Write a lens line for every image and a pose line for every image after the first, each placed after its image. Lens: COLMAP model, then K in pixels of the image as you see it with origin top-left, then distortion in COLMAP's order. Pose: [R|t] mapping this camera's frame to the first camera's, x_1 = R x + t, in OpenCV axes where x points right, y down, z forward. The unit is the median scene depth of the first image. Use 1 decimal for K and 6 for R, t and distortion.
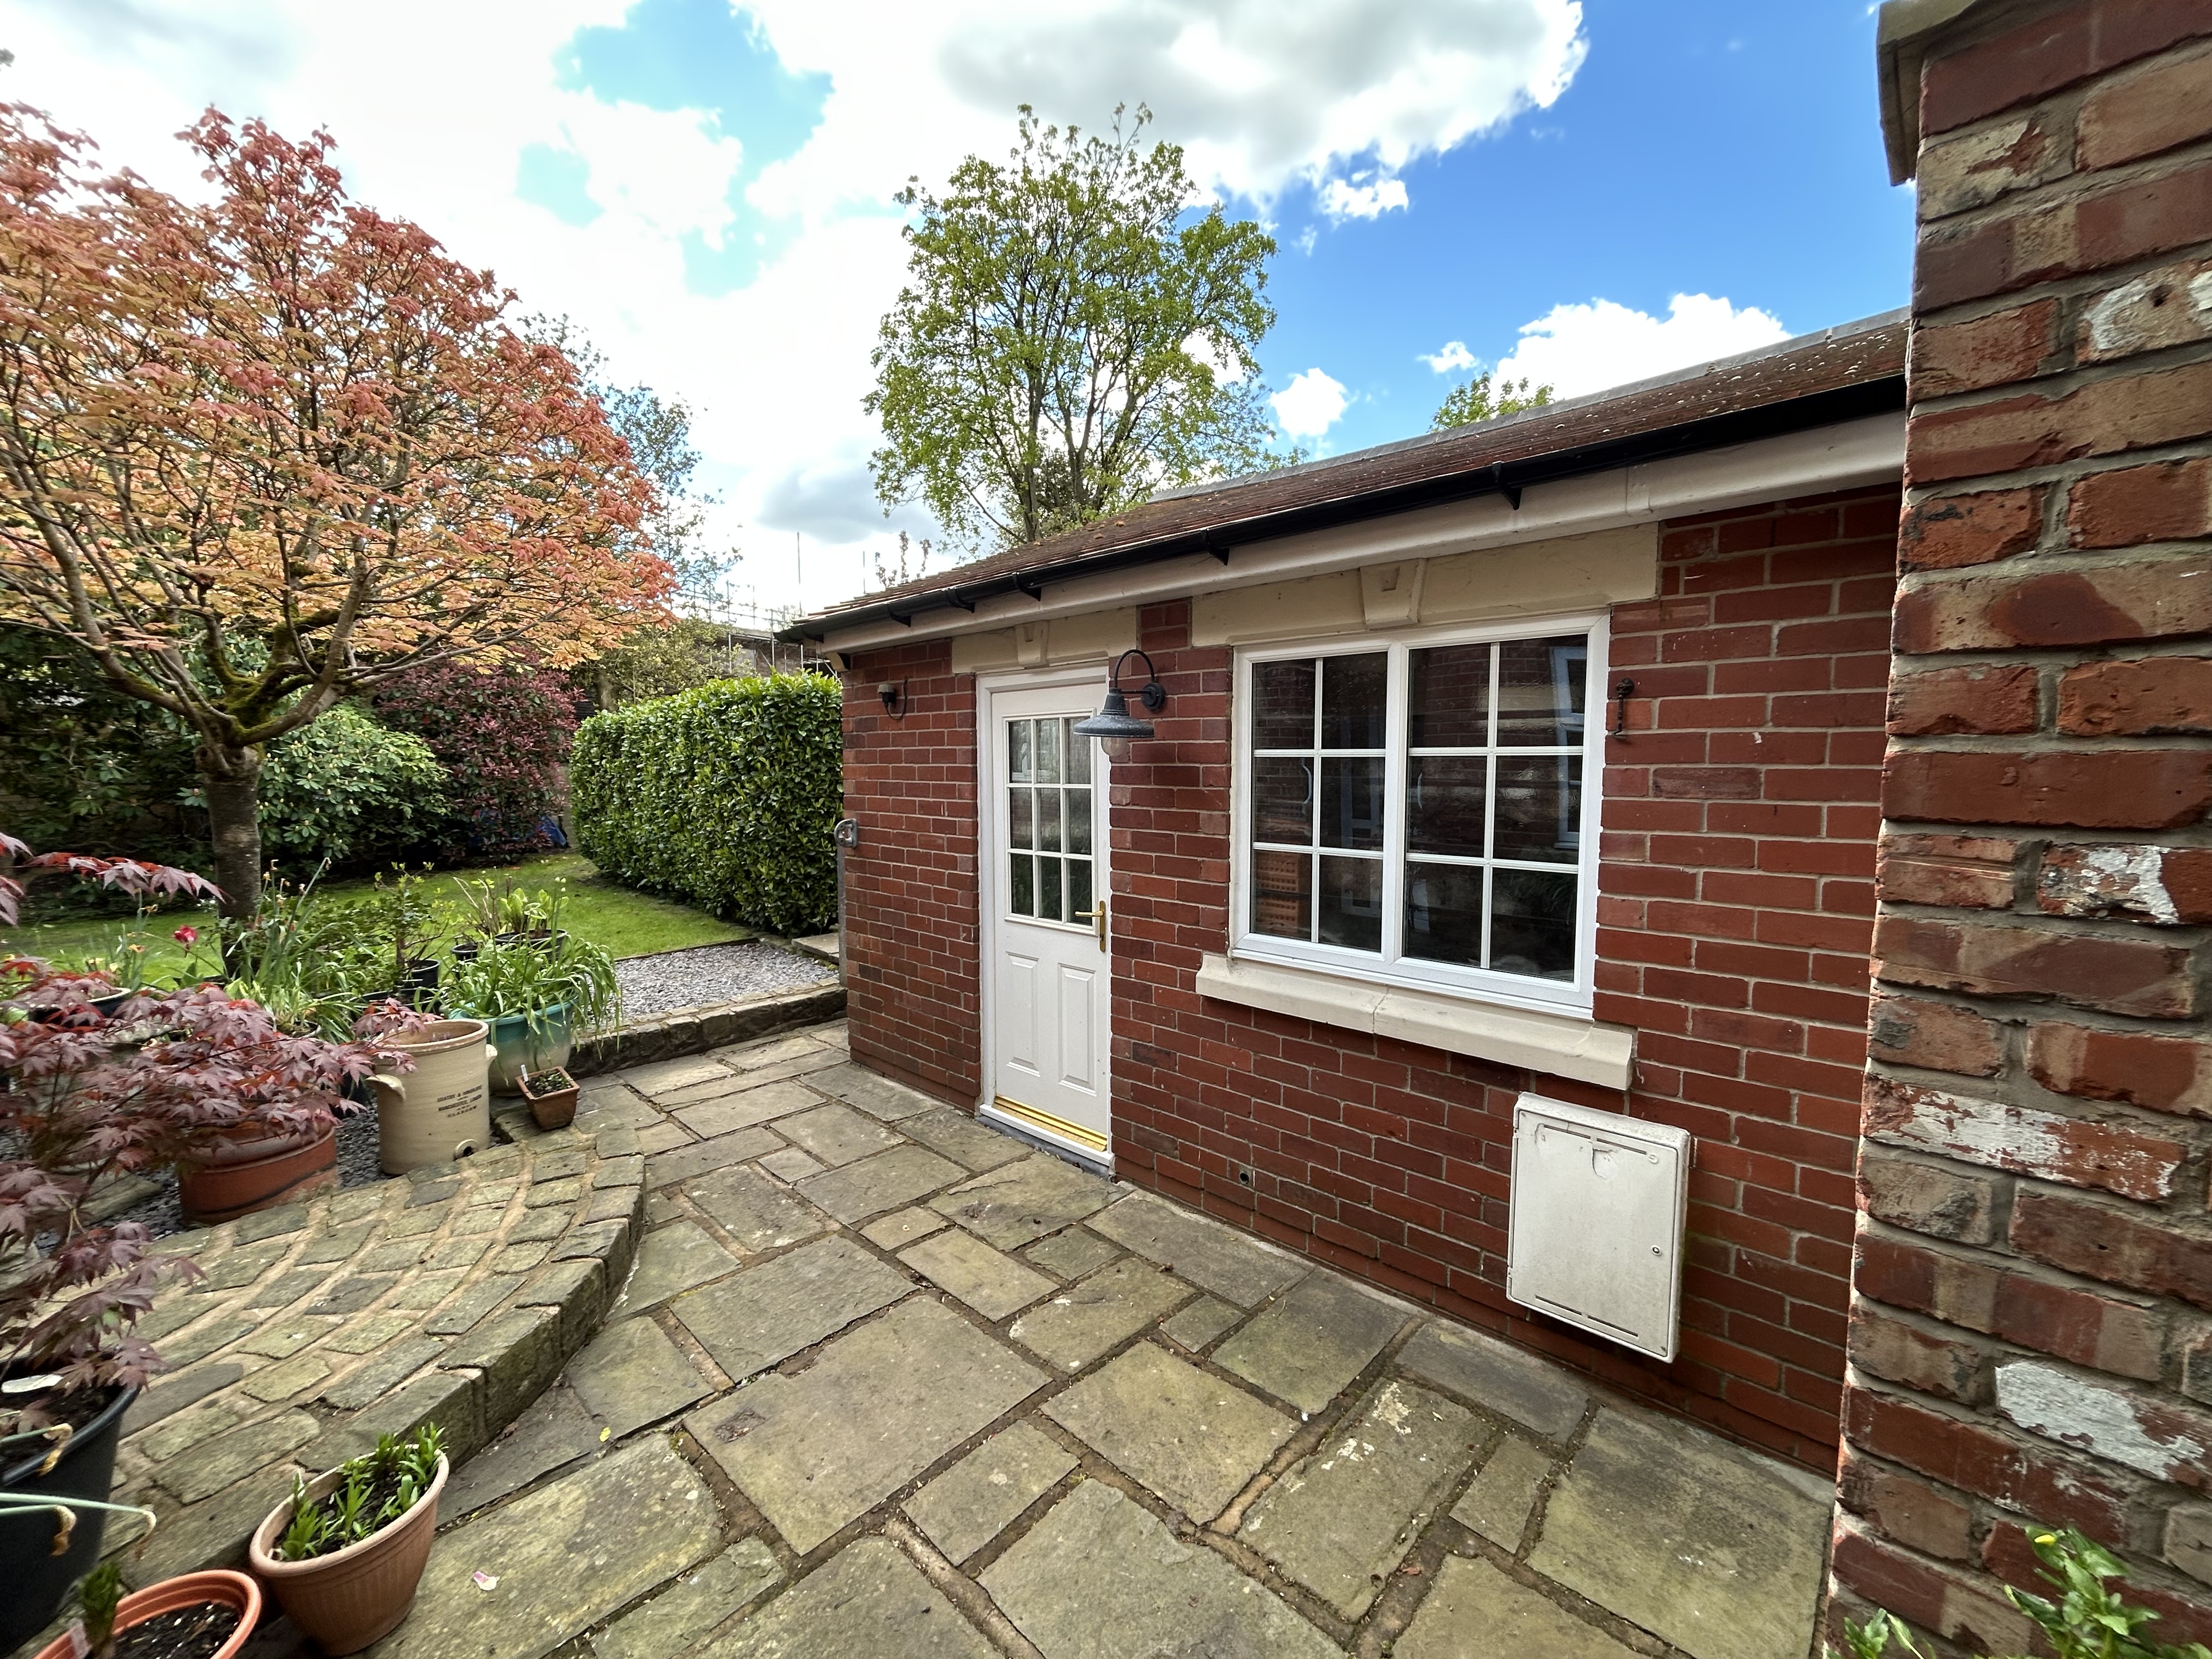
lens RADIAL K [[889.5, 0, 1107.5], [0, 889.5, 828.7], [0, 0, 1]] dist [-0.001400, 0.000019]
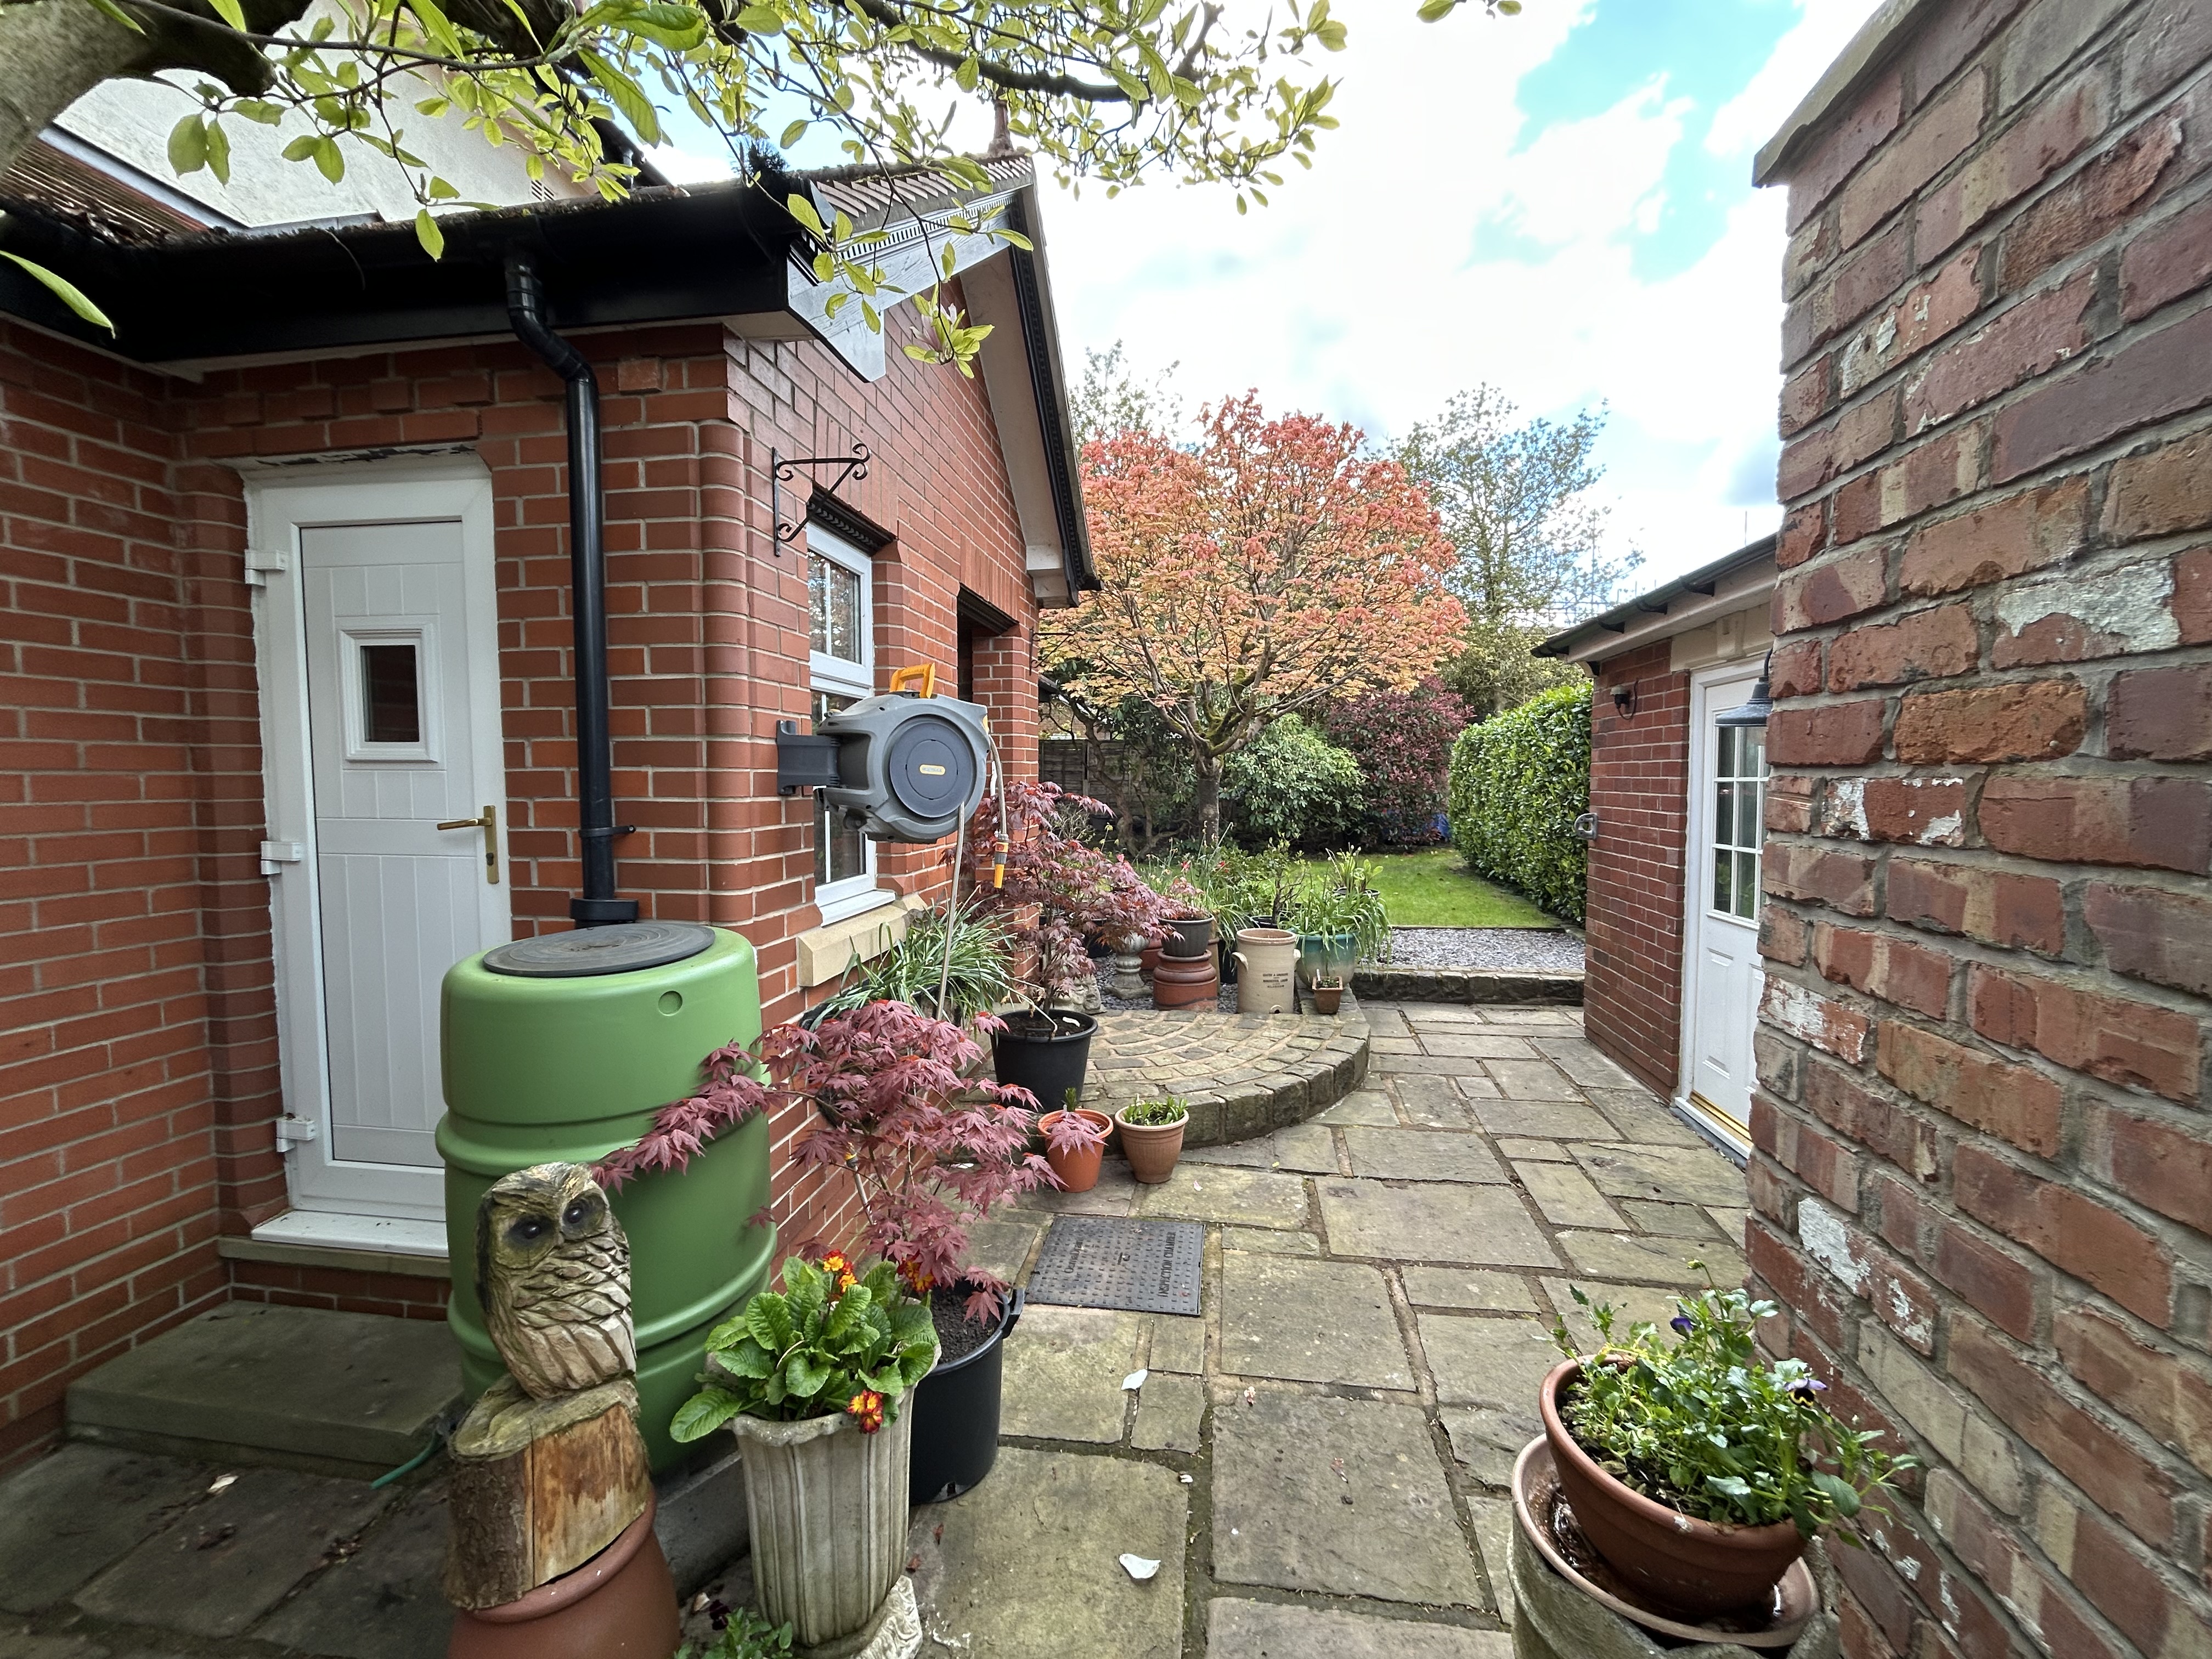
lens RADIAL K [[889.5, 0, 1107.5], [0, 889.5, 828.7], [0, 0, 1]] dist [-0.001400, 0.000019]
pose [[0.562453, 0.043908, -0.825663, 0.348145], [-0.053521, 0.998428, 0.016637, 0.027322], [0.825095, 0.034833, 0.563919, -0.124820]]
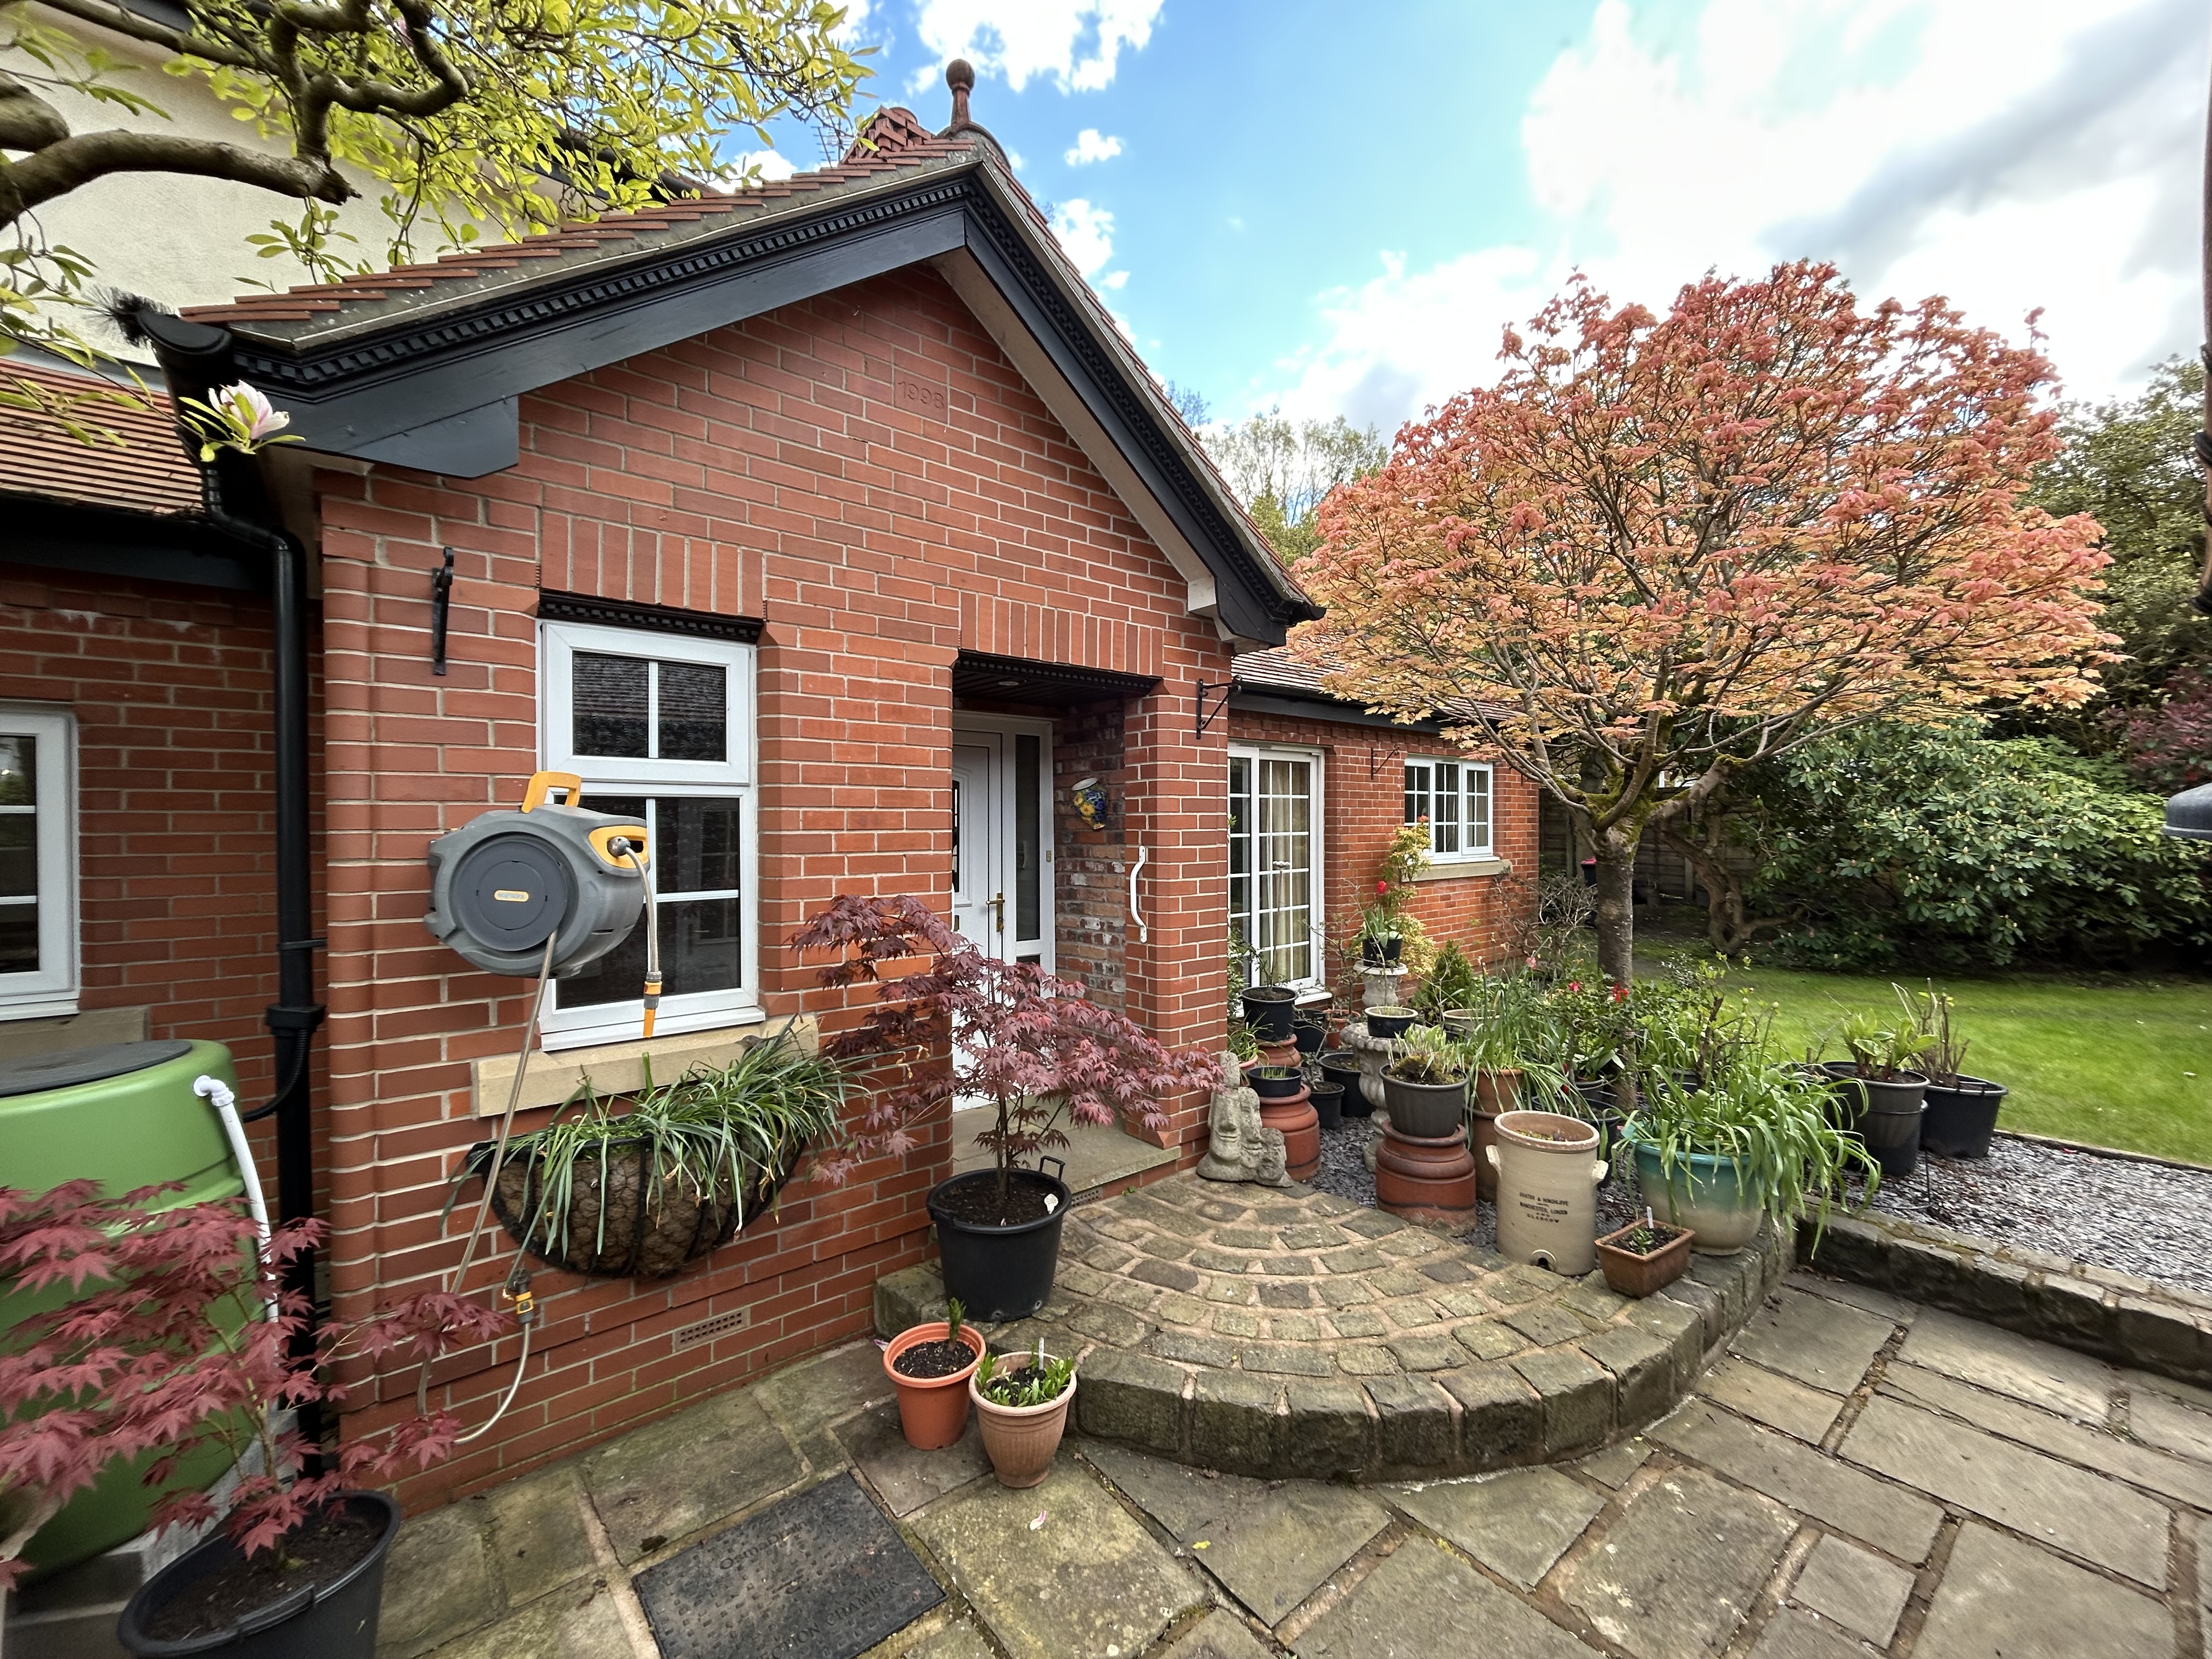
lens RADIAL K [[889.5, 0, 1107.5], [0, 889.5, 828.7], [0, 0, 1]] dist [-0.001400, 0.000019]
pose [[-0.125808, 0.000966, -0.992054, 0.251183], [-0.067151, 0.997698, 0.009487, -0.069240], [0.989779, 0.067811, -0.125453, 0.562068]]
